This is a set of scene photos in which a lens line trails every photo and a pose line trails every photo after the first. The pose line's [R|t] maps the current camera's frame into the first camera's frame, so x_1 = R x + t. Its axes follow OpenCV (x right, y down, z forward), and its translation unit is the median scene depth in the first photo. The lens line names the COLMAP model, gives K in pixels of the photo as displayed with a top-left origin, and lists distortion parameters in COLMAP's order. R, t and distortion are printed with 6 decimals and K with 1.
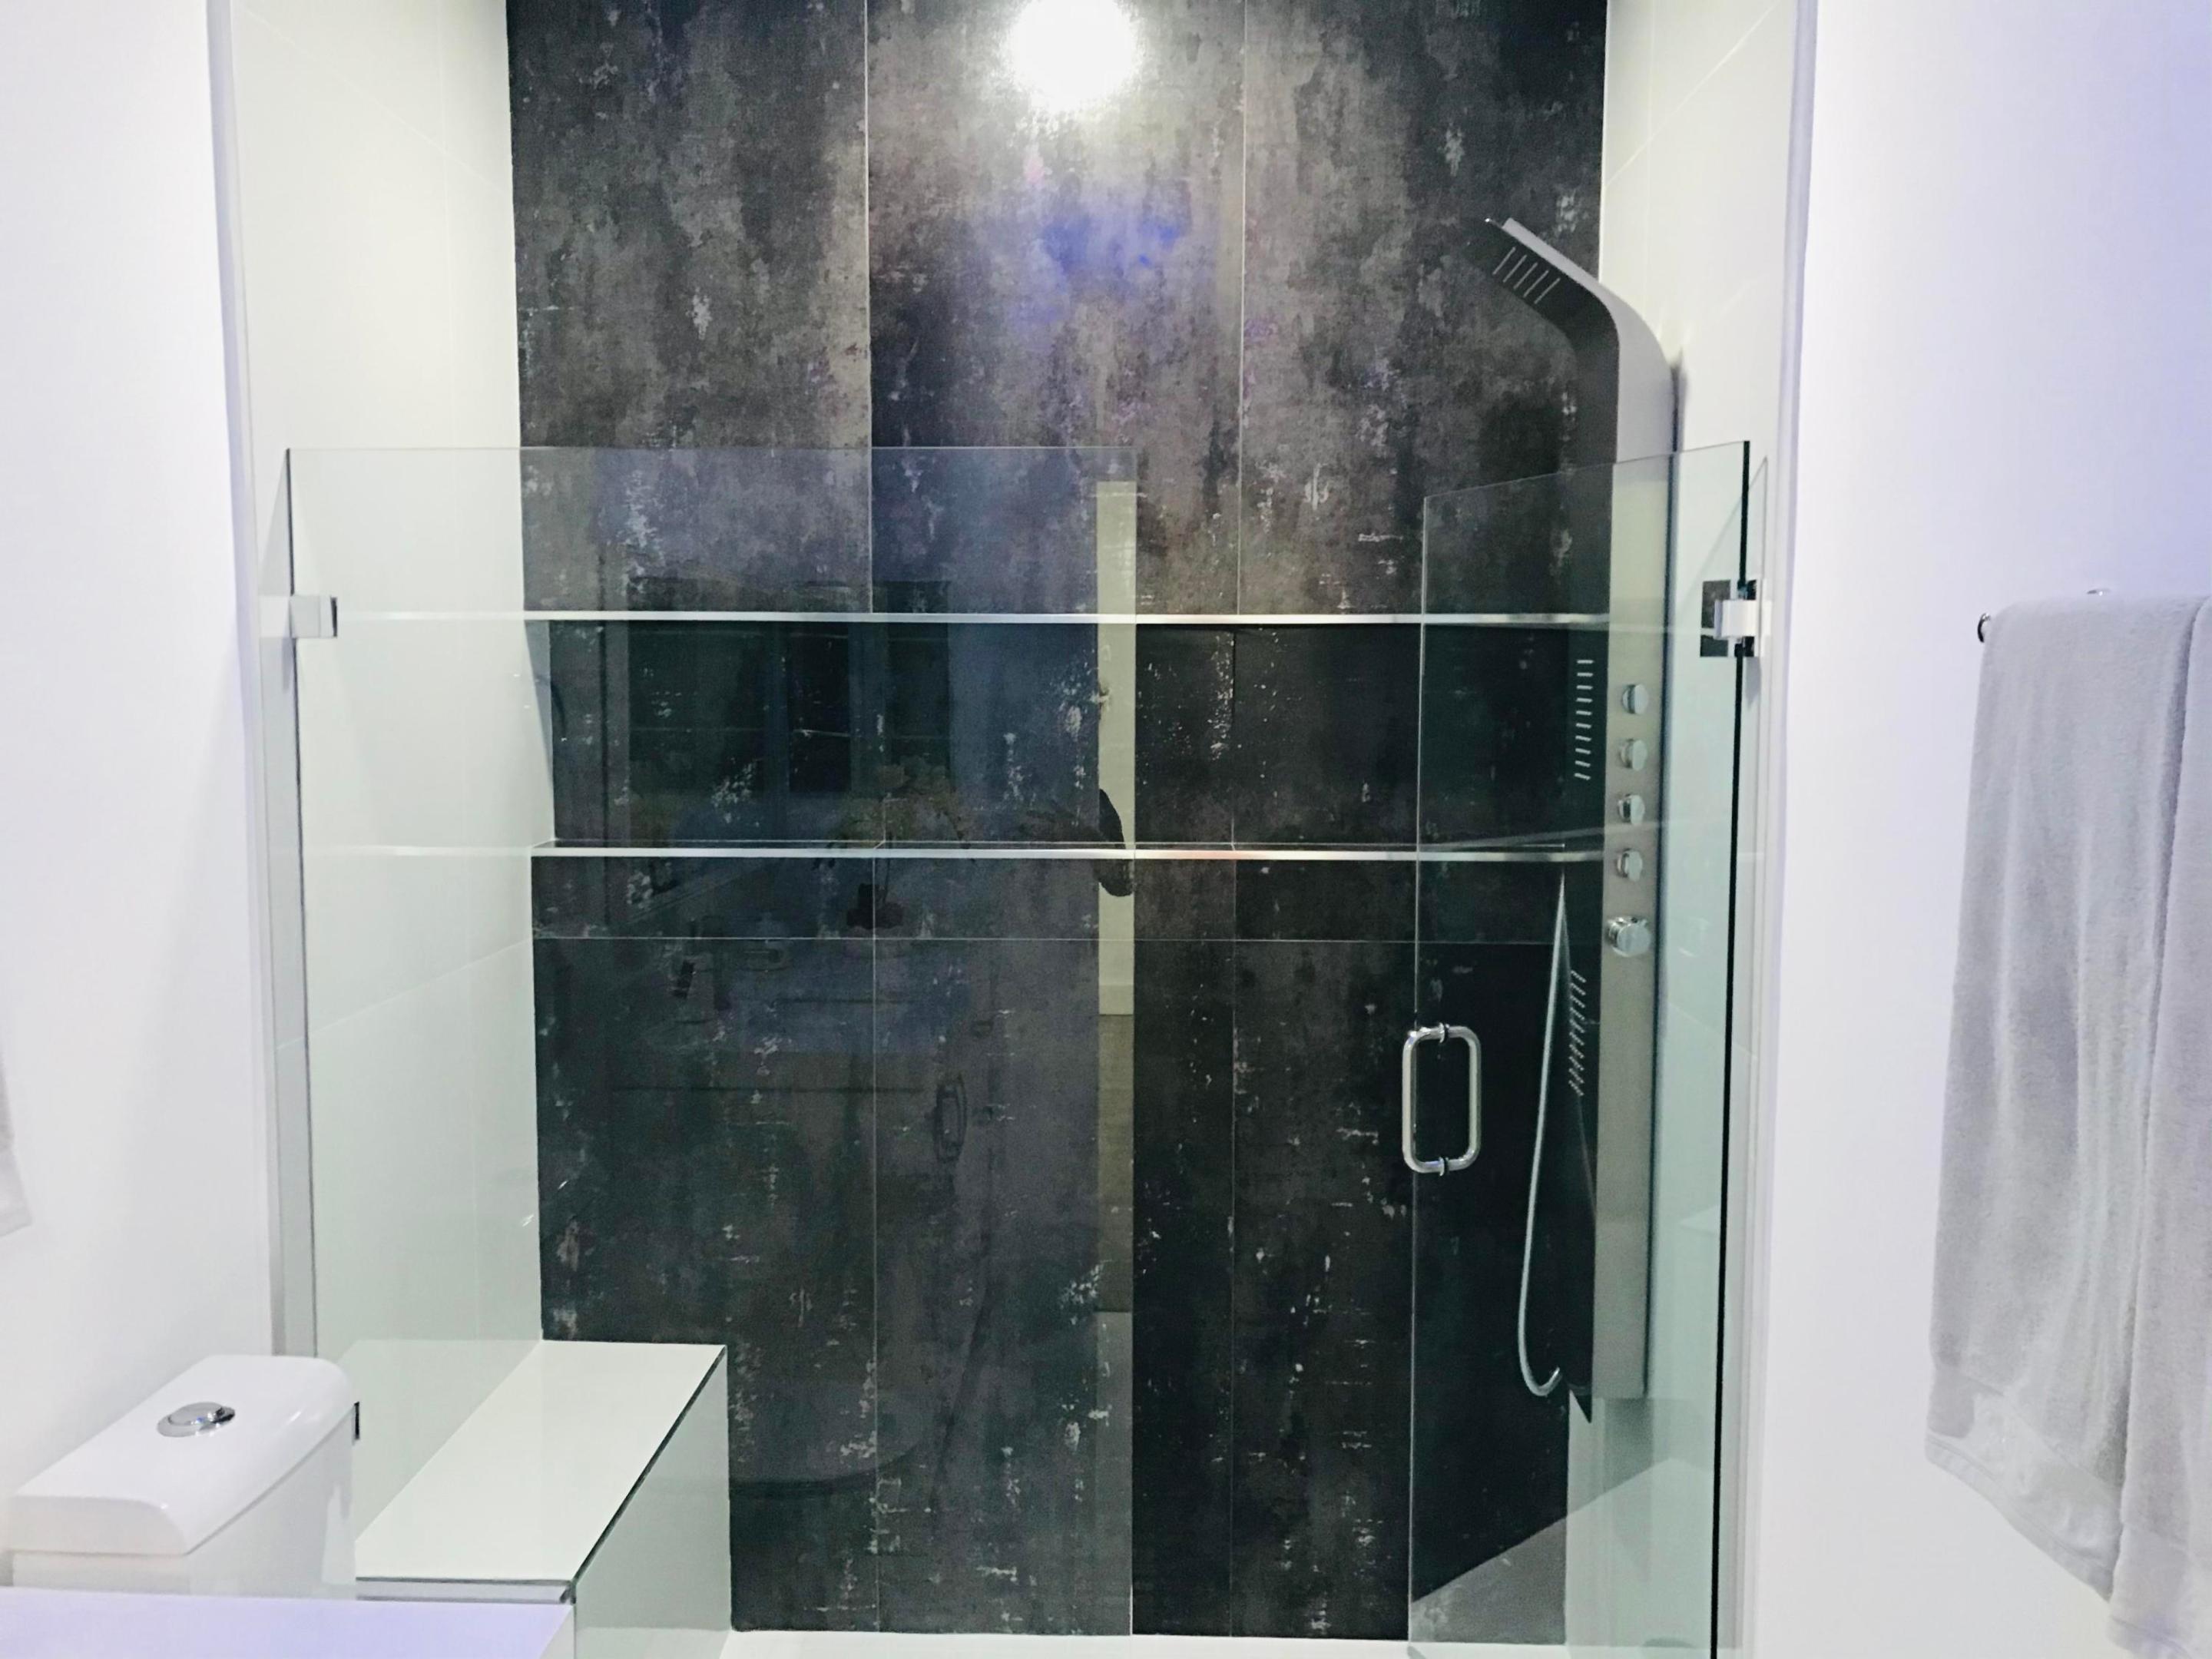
lens RADIAL K [[1813.3, 0, 1106.0], [0, 1813.3, 829.5], [0, 0, 1]] dist [-0.007637, 0.006823]
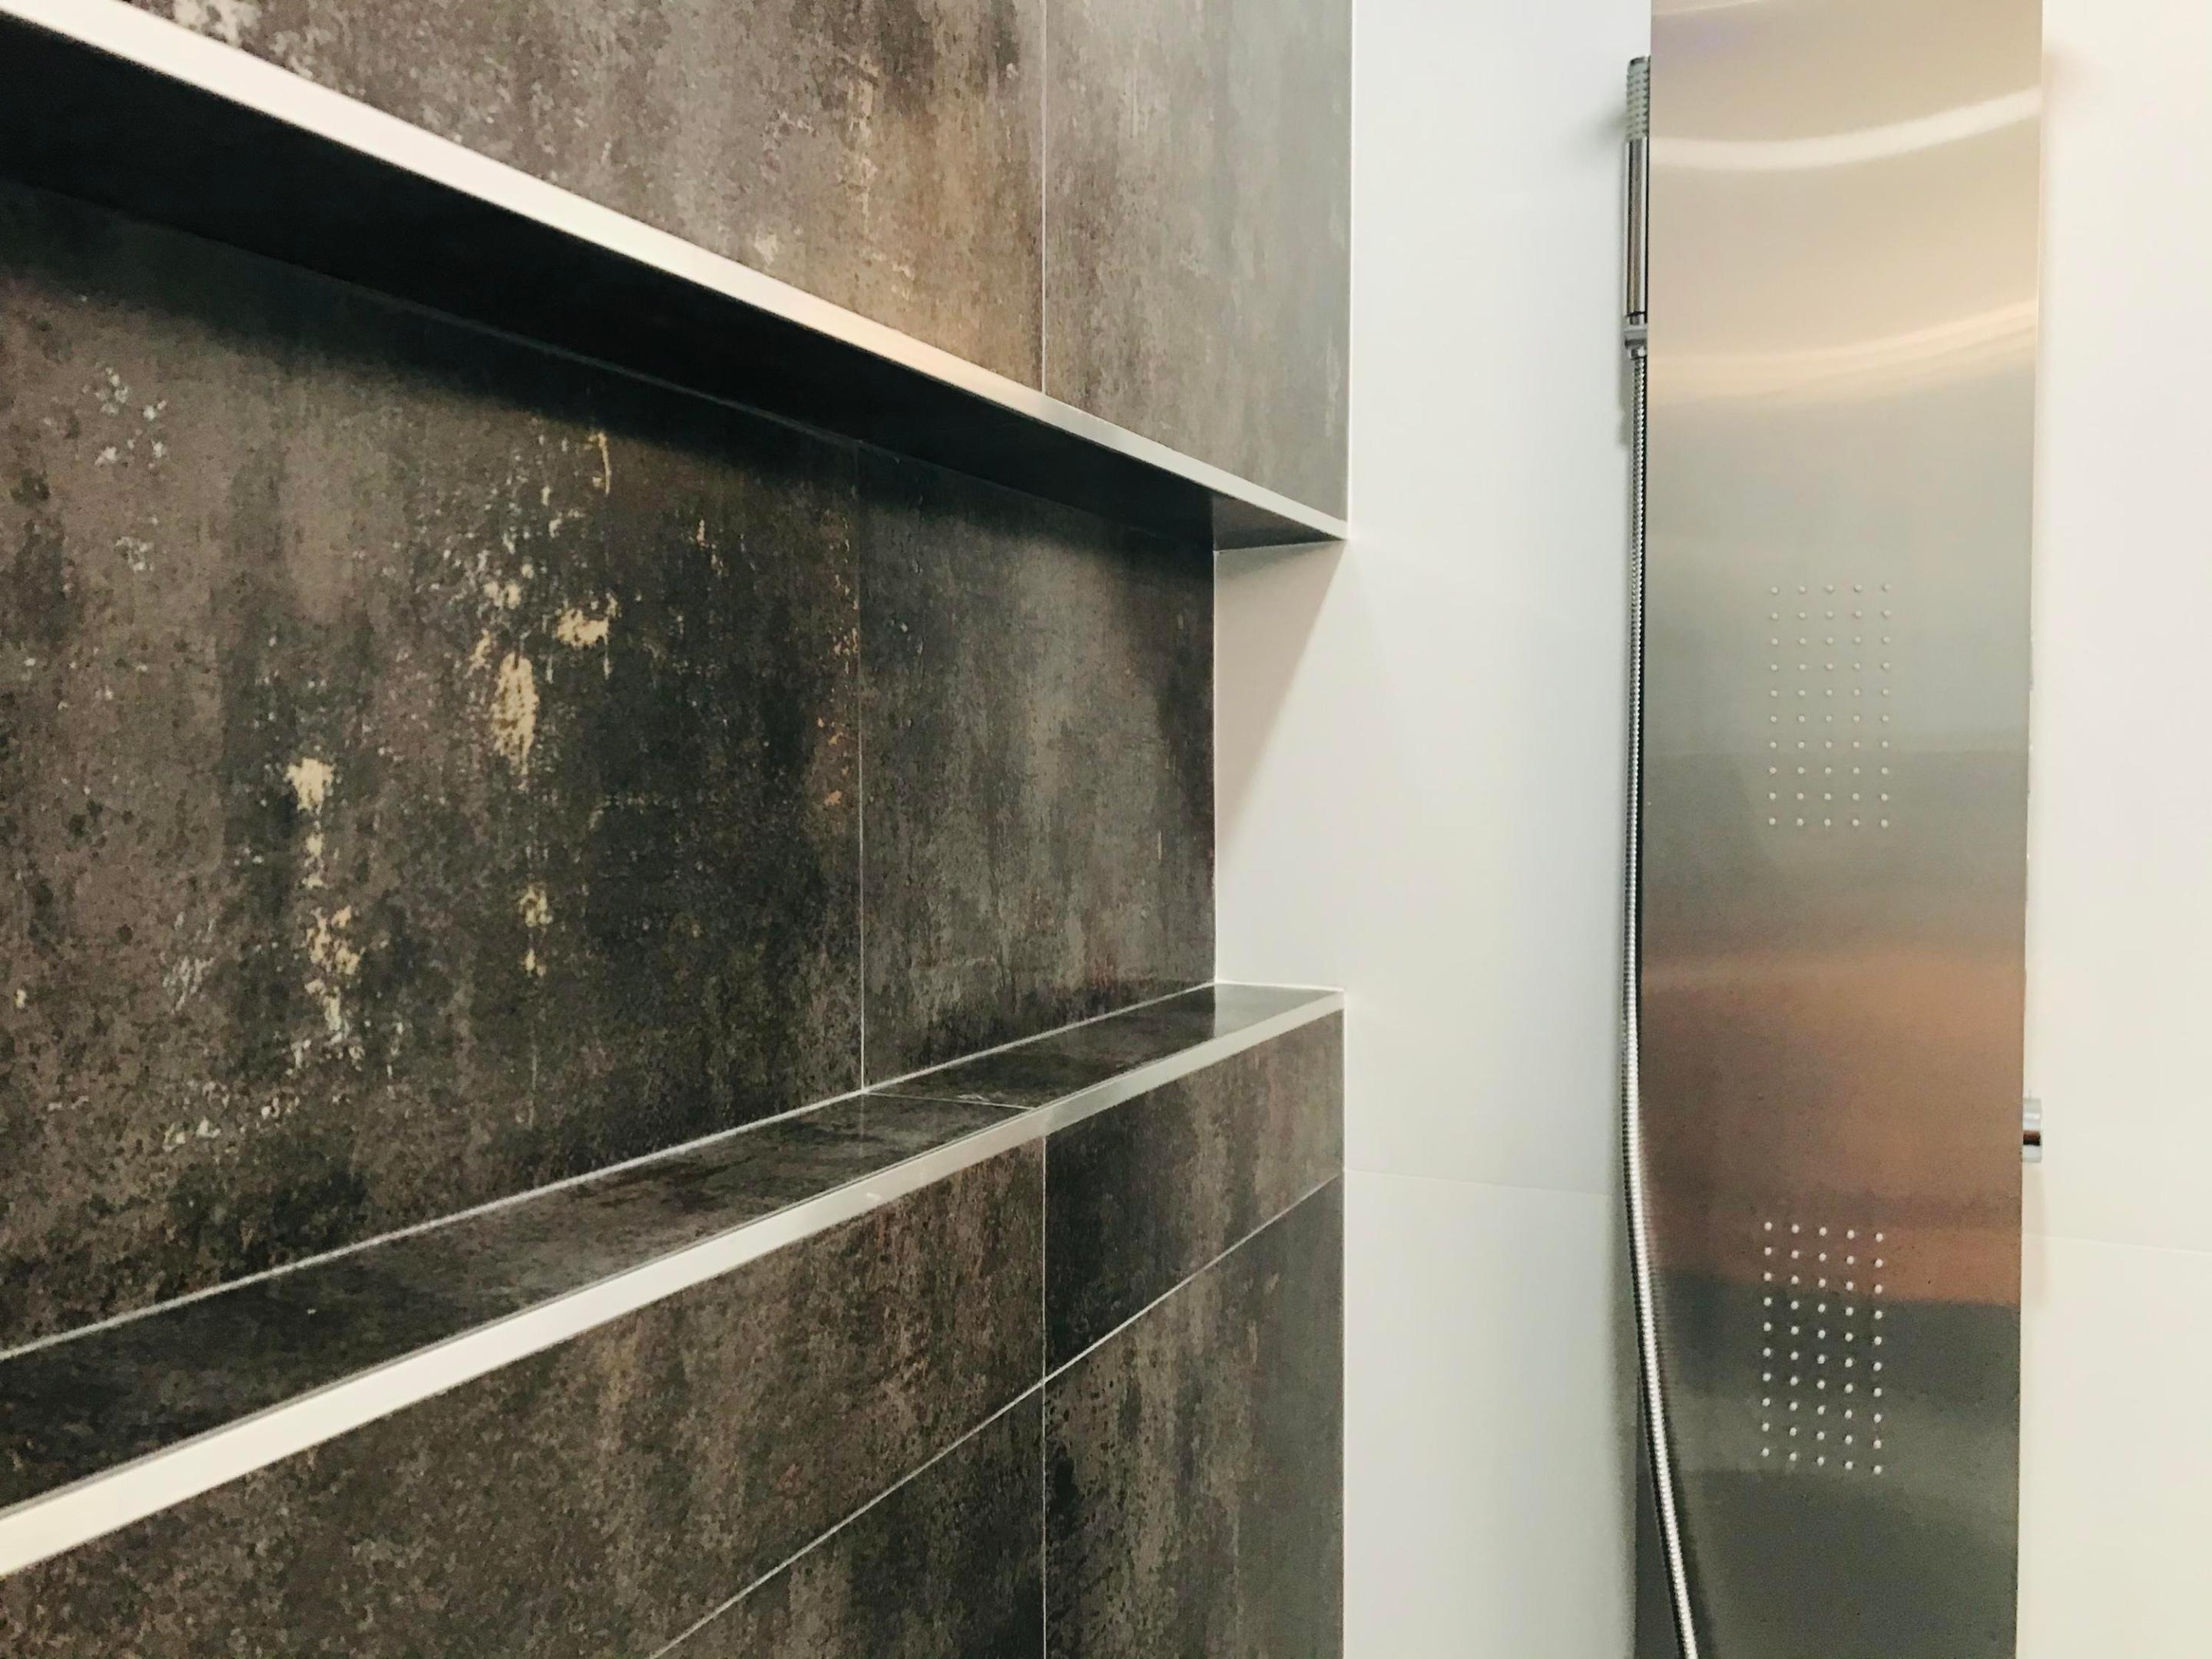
lens RADIAL K [[1813.3, 0, 1106.0], [0, 1813.3, 829.5], [0, 0, 1]] dist [-0.007637, 0.006823]
pose [[0.370840, -0.033263, 0.928101, -0.220194], [0.072076, 0.997375, 0.006946, -0.039348], [-0.925896, 0.064318, 0.372264, 0.832039]]
